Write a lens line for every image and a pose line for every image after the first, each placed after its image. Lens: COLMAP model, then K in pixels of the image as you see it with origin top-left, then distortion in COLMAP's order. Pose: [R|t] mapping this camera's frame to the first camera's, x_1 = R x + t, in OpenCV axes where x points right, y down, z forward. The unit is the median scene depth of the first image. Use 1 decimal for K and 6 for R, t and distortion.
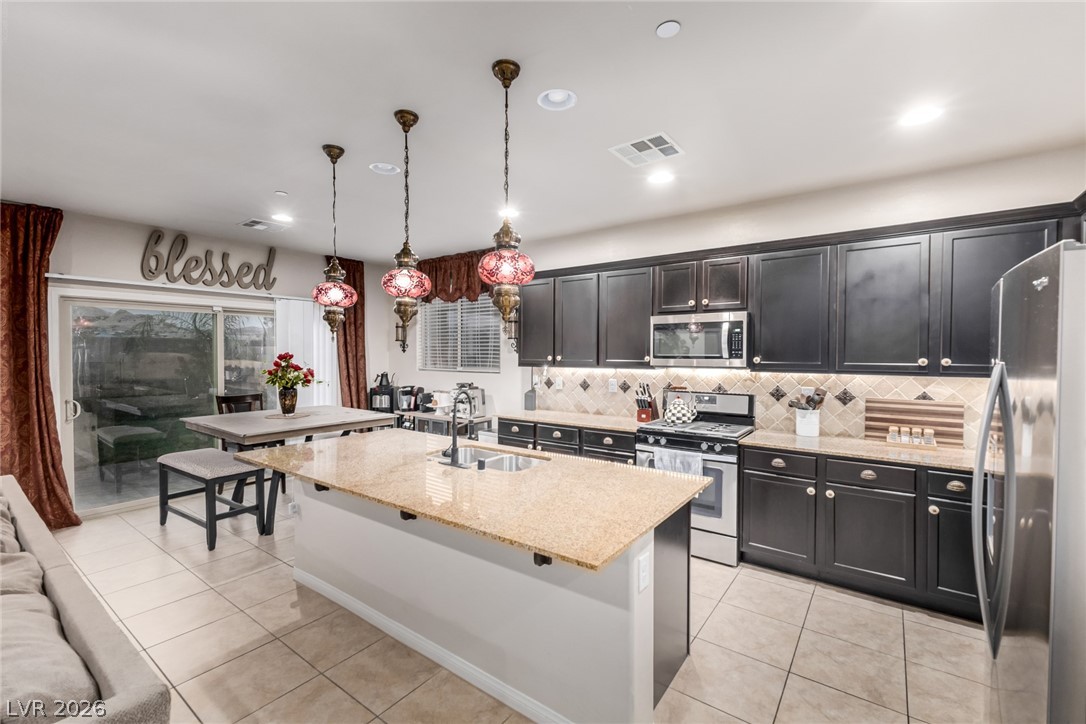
lens RADIAL K [[462.8, 0, 543.0], [0, 462.8, 362.0], [0, 0, 1]] dist [0.009147, -0.000281]
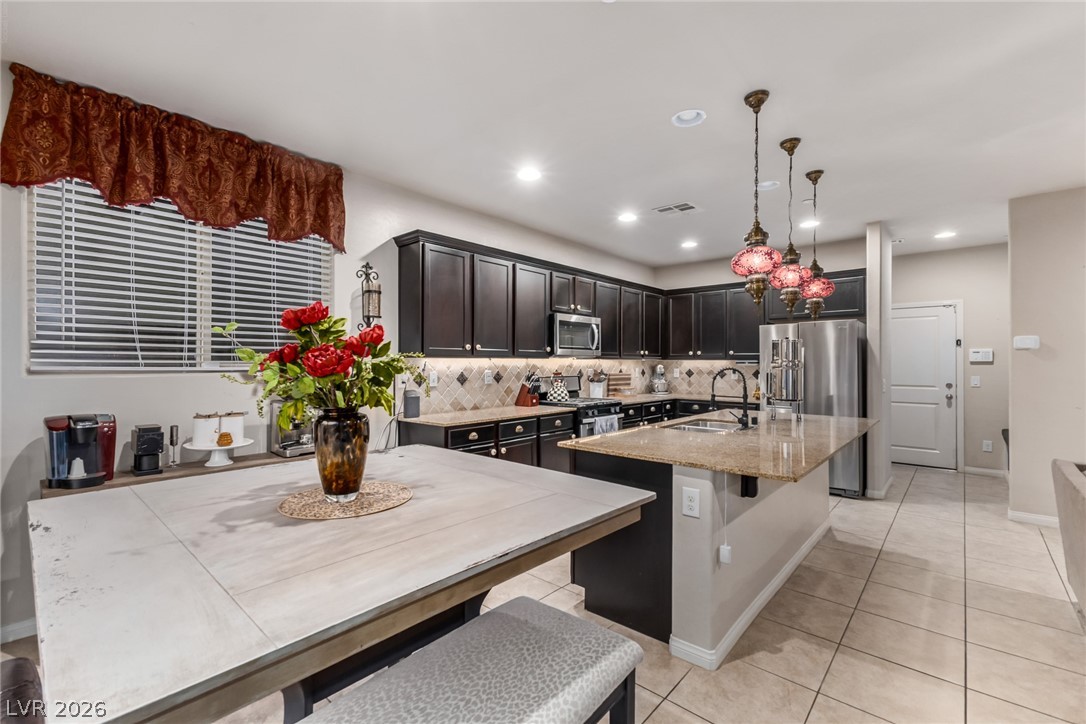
lens RADIAL K [[471.5, 0, 543.3], [0, 471.5, 356.9], [0, 0, 1]] dist [0.013534, -0.000342]
pose [[0.089103, 0.010765, 0.995964, -1.023027], [0.018104, 0.999759, -0.012426, 0.028264], [-0.995858, 0.019138, 0.088886, 0.980360]]
